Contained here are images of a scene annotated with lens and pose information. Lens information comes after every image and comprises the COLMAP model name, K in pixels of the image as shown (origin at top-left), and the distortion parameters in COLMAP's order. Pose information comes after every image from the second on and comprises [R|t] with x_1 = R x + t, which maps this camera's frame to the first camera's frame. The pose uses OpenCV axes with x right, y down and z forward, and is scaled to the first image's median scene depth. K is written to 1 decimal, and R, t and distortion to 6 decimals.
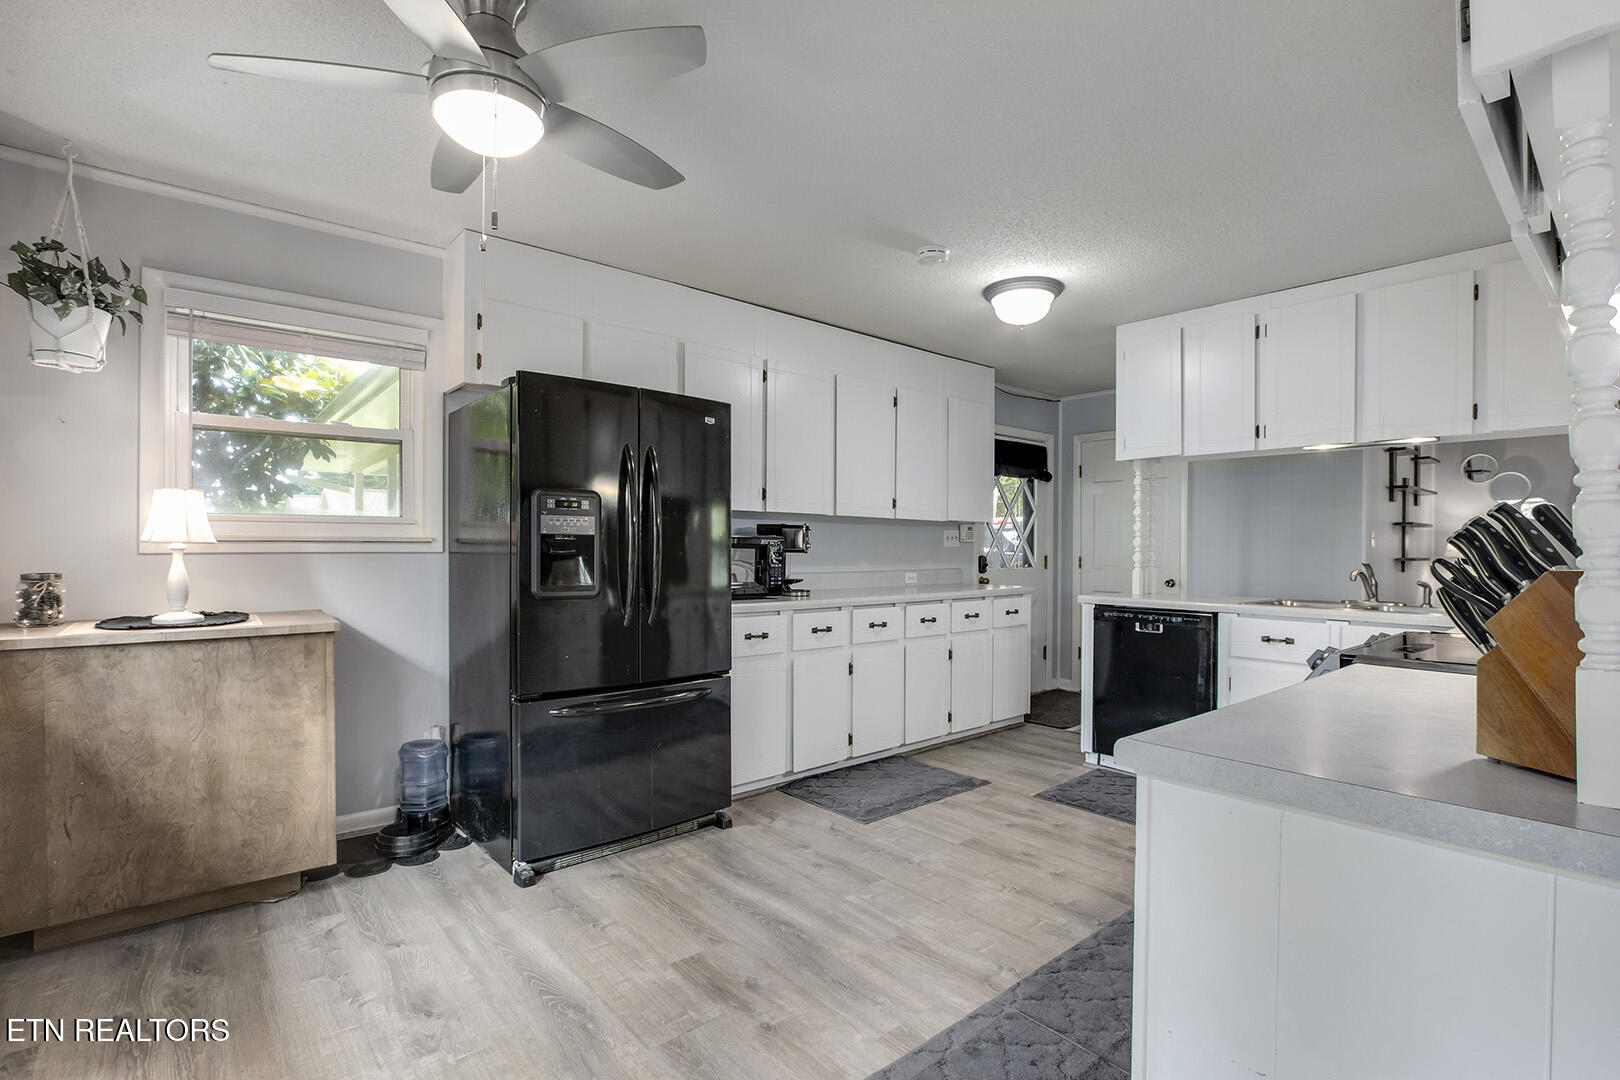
lens RADIAL K [[755.5, 0, 812.9], [0, 755.5, 552.1], [0, 0, 1]] dist [-0.024179, 0.003945]
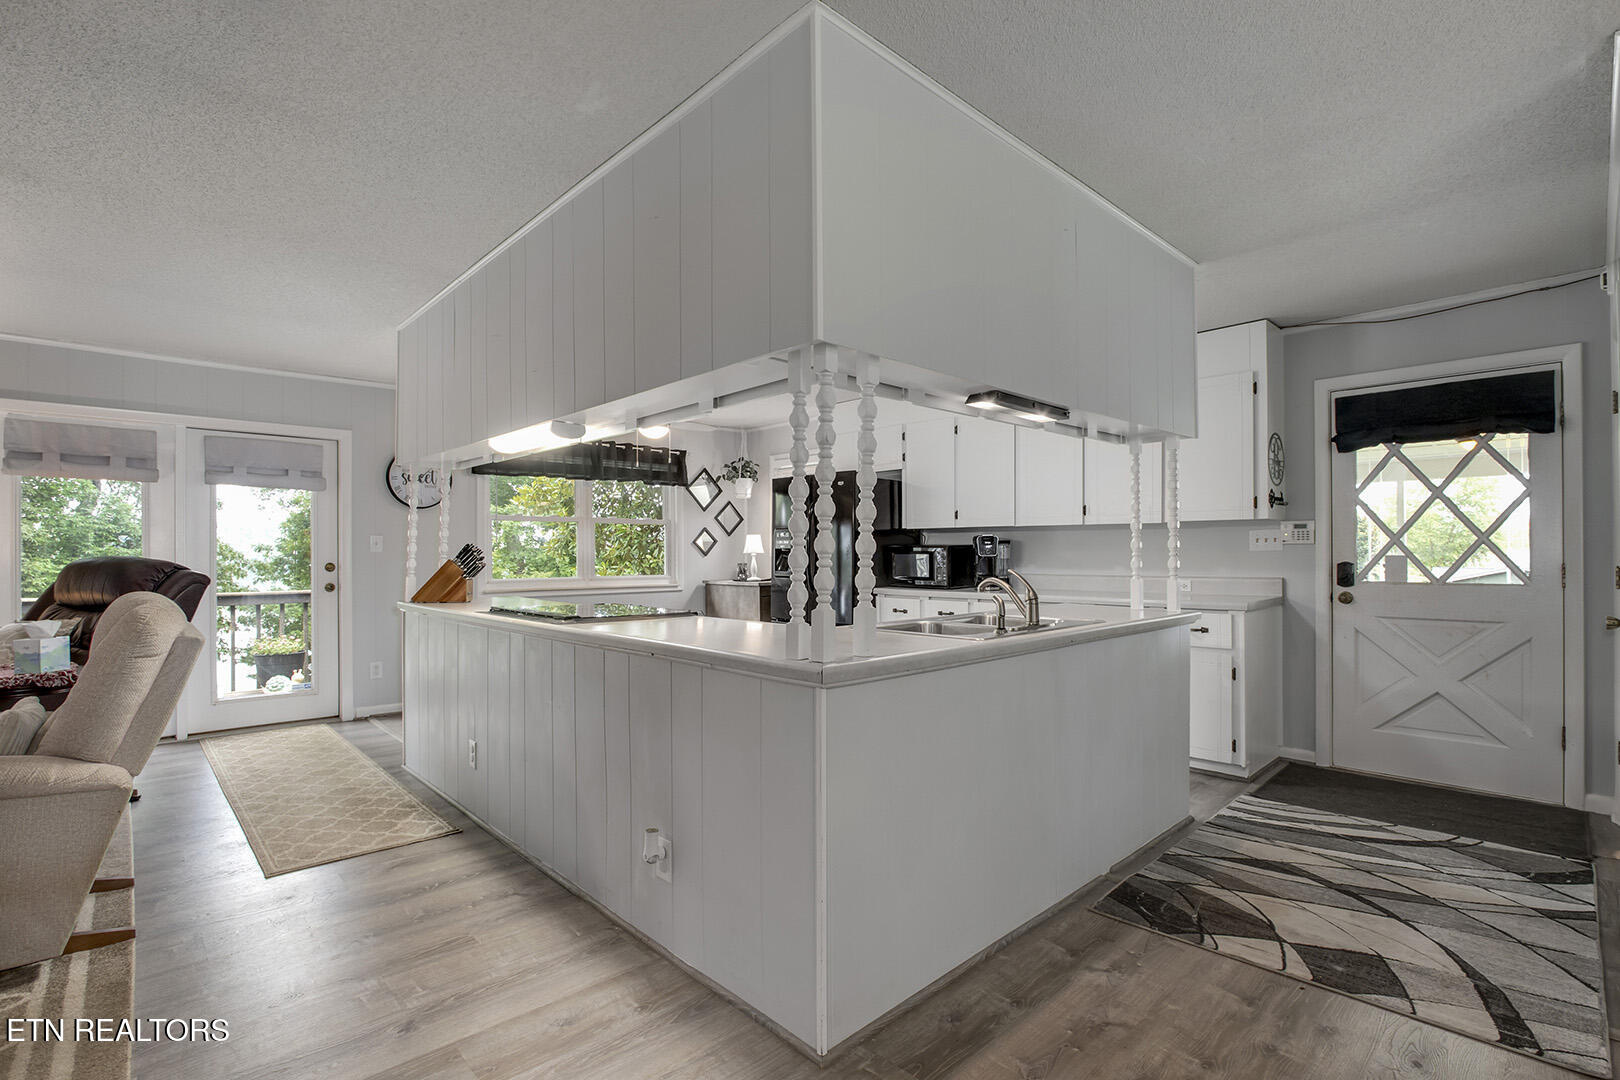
lens RADIAL K [[755.5, 0, 812.9], [0, 755.5, 552.1], [0, 0, 1]] dist [-0.024179, 0.003945]
pose [[0.052147, -0.006548, -0.998618, 1.934168], [-0.001750, 0.999976, -0.006648, 0.002232], [0.998638, 0.002094, 0.052134, 0.982754]]
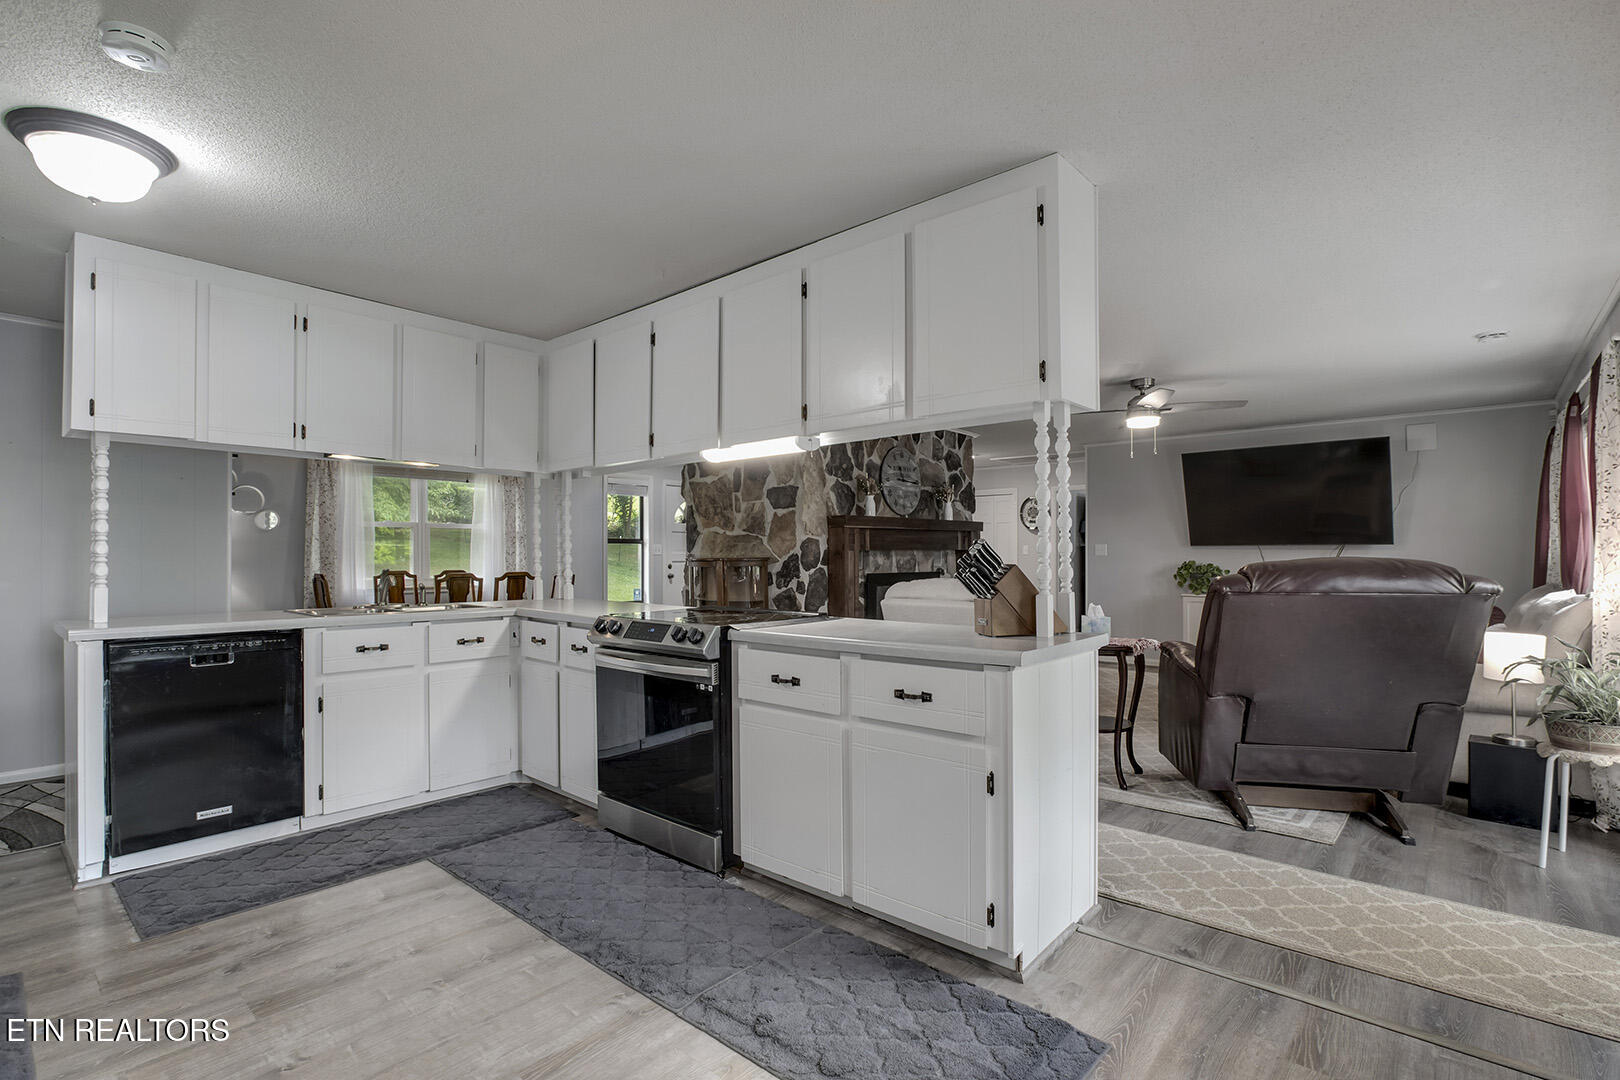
lens RADIAL K [[755.5, 0, 812.9], [0, 755.5, 552.1], [0, 0, 1]] dist [-0.024179, 0.003945]
pose [[-0.146663, 0.001199, 0.989186, -0.567878], [0.006756, 0.999977, -0.000210, -0.008210], [-0.989163, 0.006652, -0.146668, 0.702191]]
